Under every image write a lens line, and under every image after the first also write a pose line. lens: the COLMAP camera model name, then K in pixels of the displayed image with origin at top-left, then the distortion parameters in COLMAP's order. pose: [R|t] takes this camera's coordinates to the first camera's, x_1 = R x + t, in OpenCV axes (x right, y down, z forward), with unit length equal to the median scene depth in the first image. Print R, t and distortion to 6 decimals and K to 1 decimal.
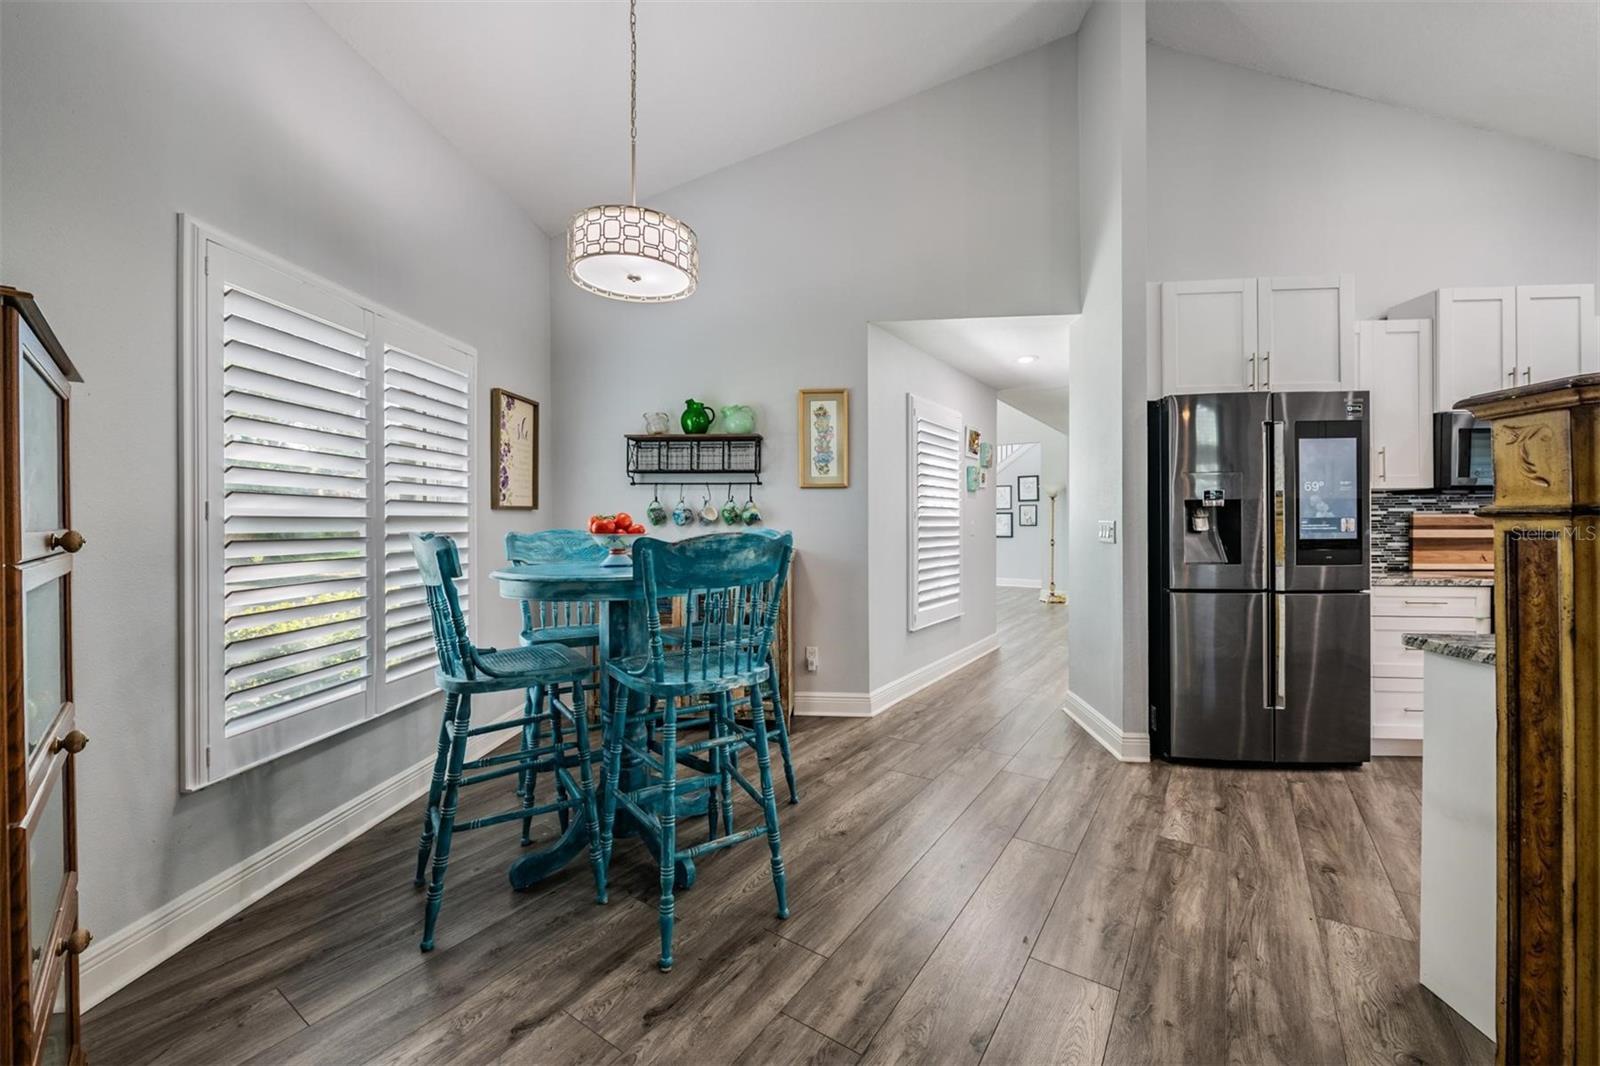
lens RADIAL K [[628.8, 0, 797.9], [0, 628.8, 521.8], [0, 0, 1]] dist [-0.003554, -0.000378]
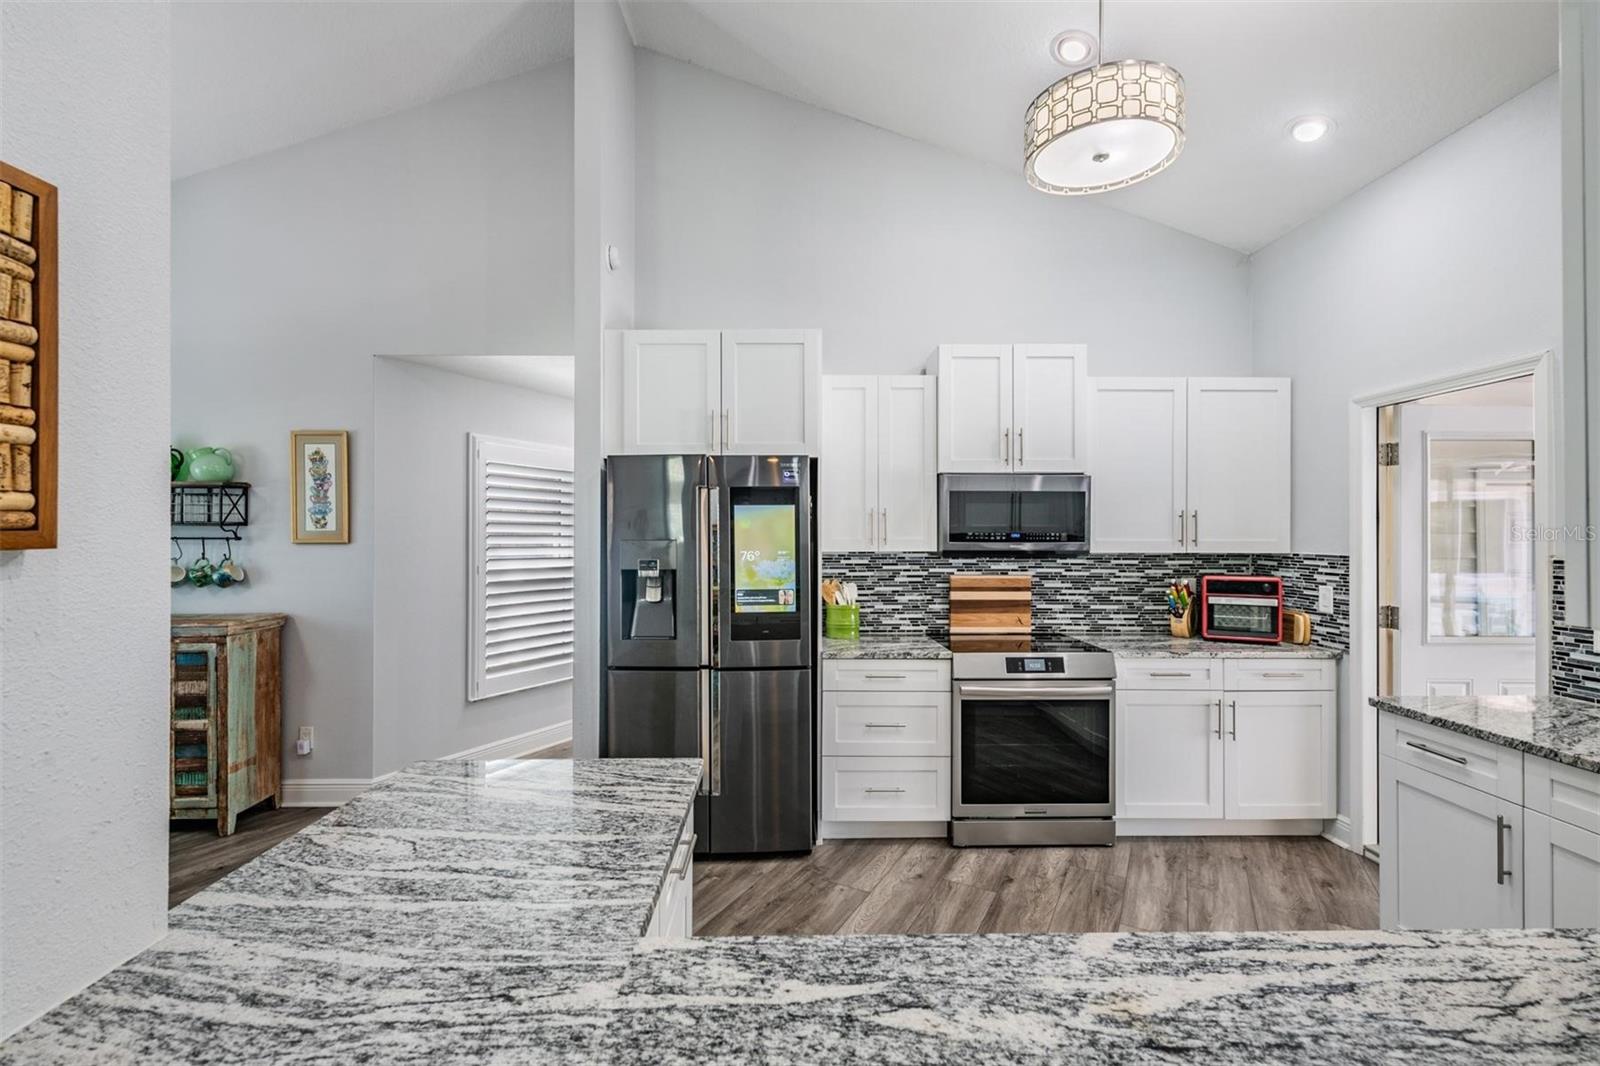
lens RADIAL K [[709.7, 0, 800.0], [0, 709.7, 533.0], [0, 0, 1]] dist [0.004427, 0.000096]
pose [[0.994447, 0.003755, 0.105170, 0.638261], [-0.003075, 0.999973, -0.006634, -0.068589], [-0.105192, 0.006274, 0.994432, -0.052304]]
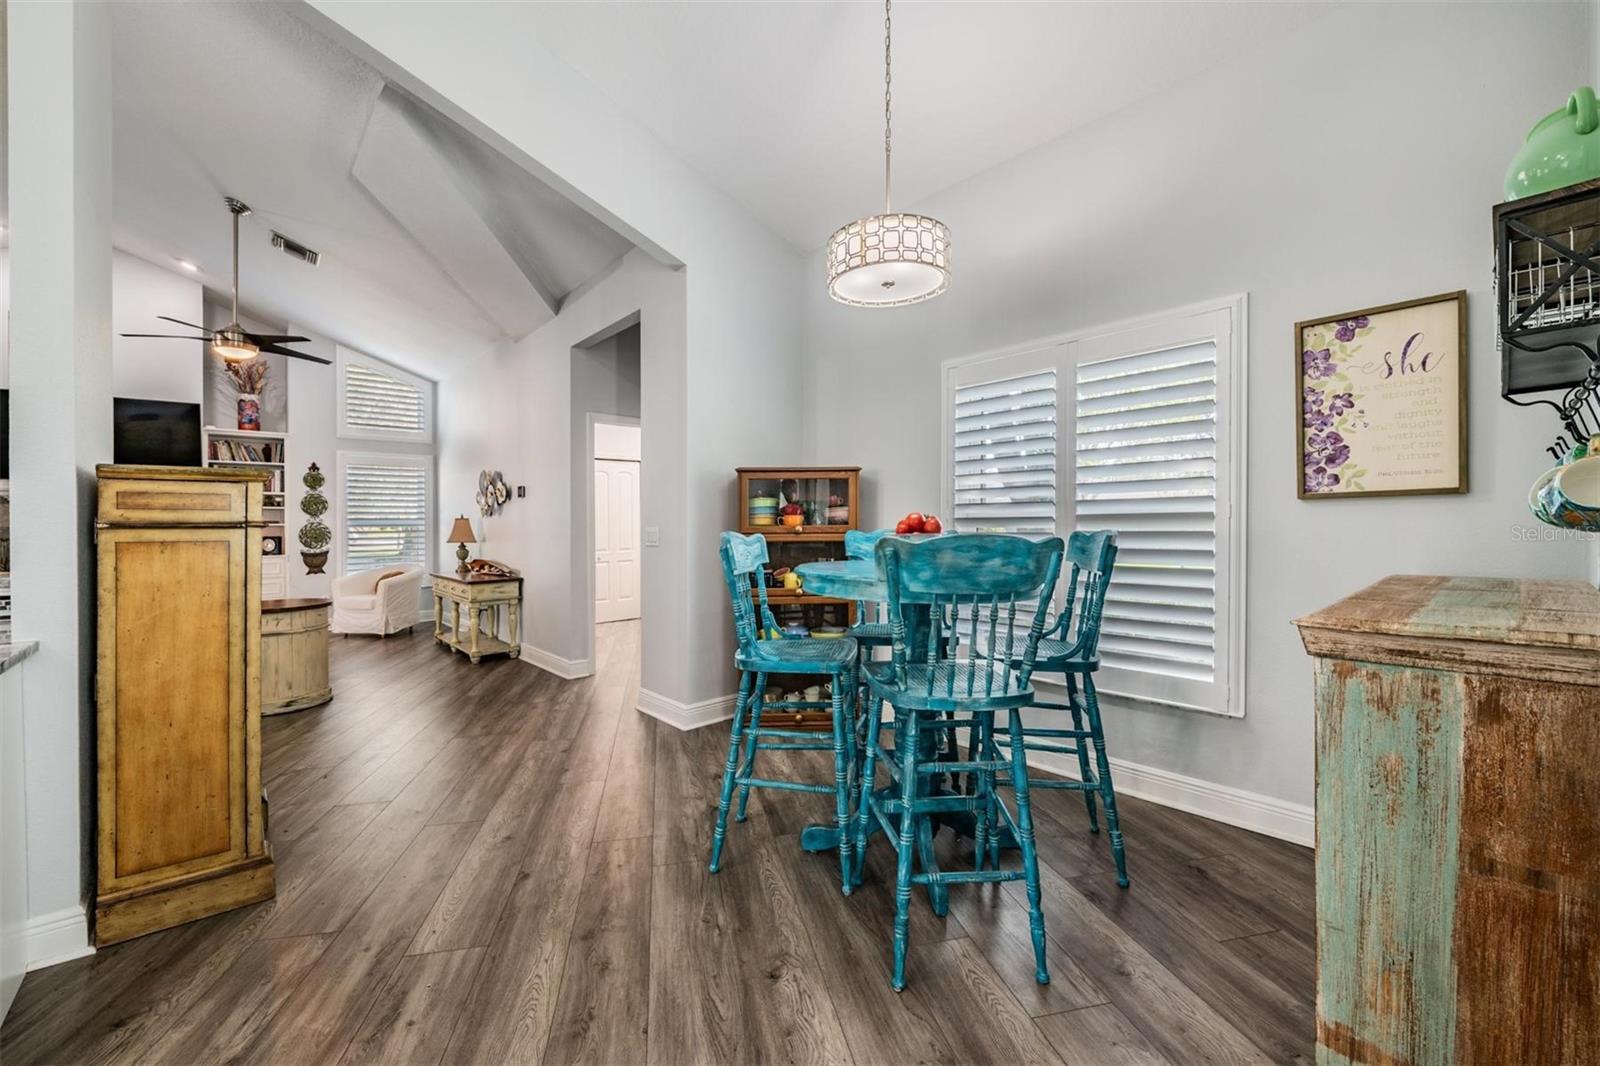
lens RADIAL K [[641.6, 0, 800.5], [0, 641.6, 527.3], [0, 0, 1]] dist [-0.002828, -0.004821]
pose [[-0.687868, 0.012600, -0.725727, 0.368978], [0.010771, 0.999916, 0.007151, -0.001125], [0.725756, -0.002898, -0.687946, 1.000587]]
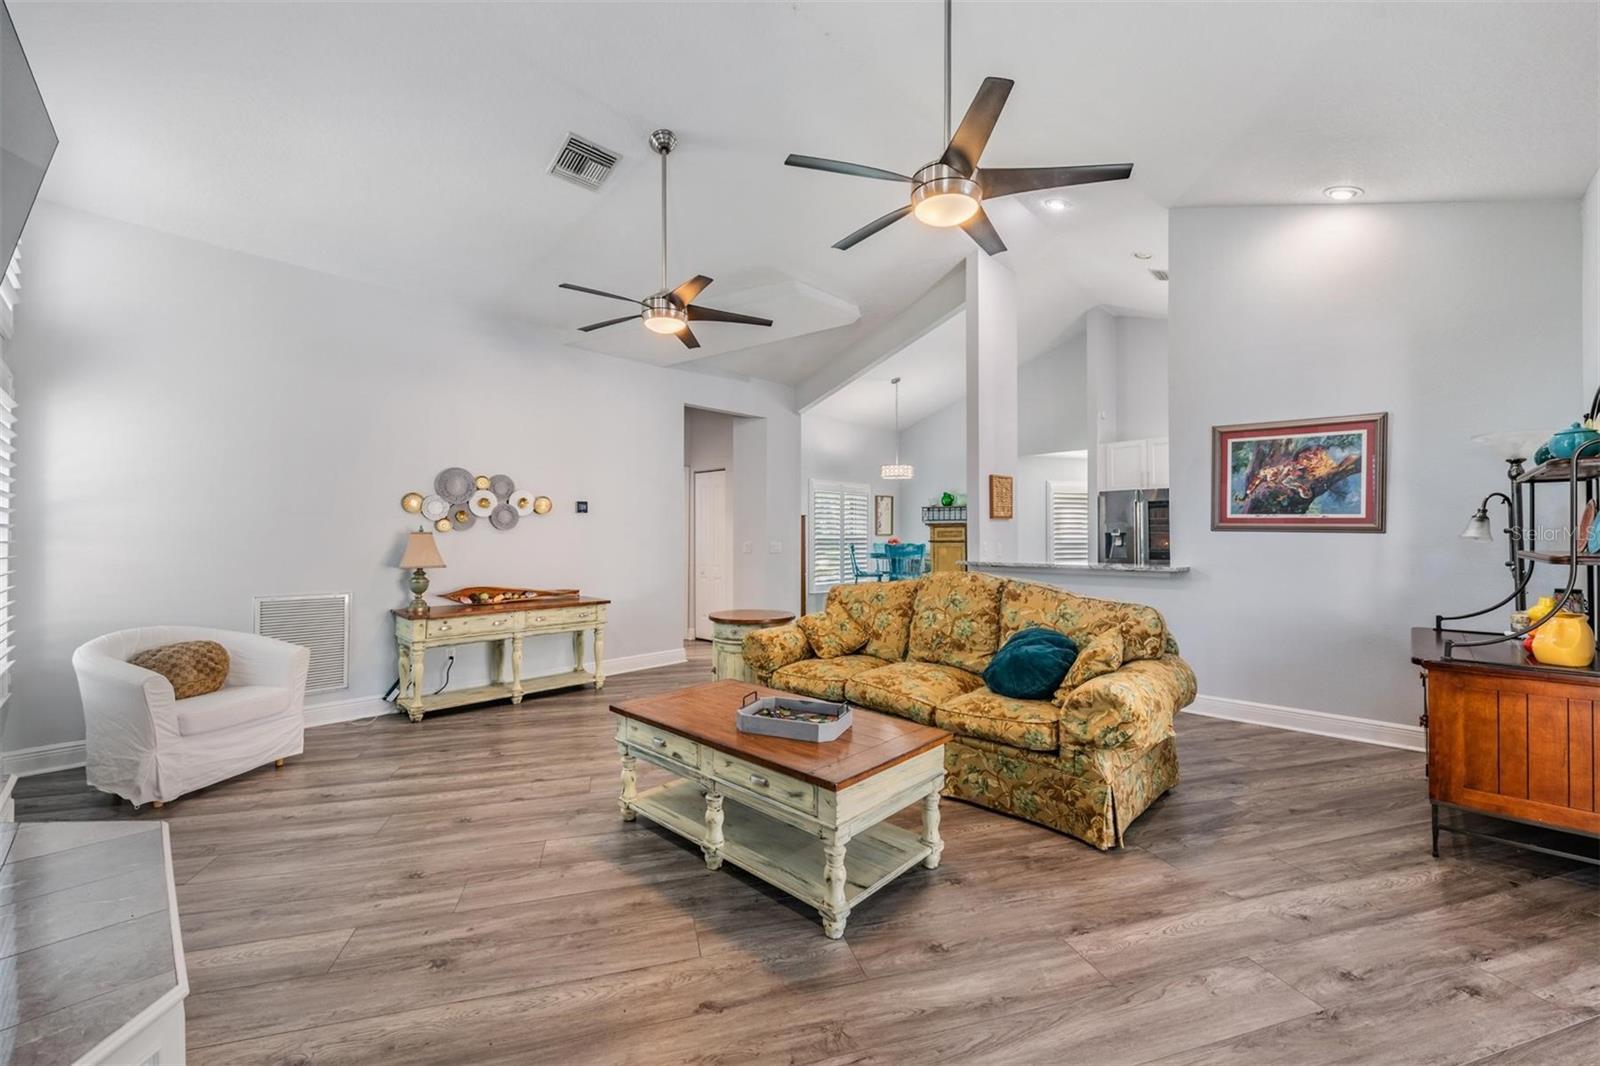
lens RADIAL K [[627.8, 0, 800.0], [0, 627.8, 533.0], [0, 0, 1]] dist [-0.001492, -0.000128]
pose [[0.779807, -0.000575, -0.626020, 1.036135], [-0.002143, 0.999991, -0.003589, -0.018354], [0.626017, 0.004140, 0.779799, -1.462954]]
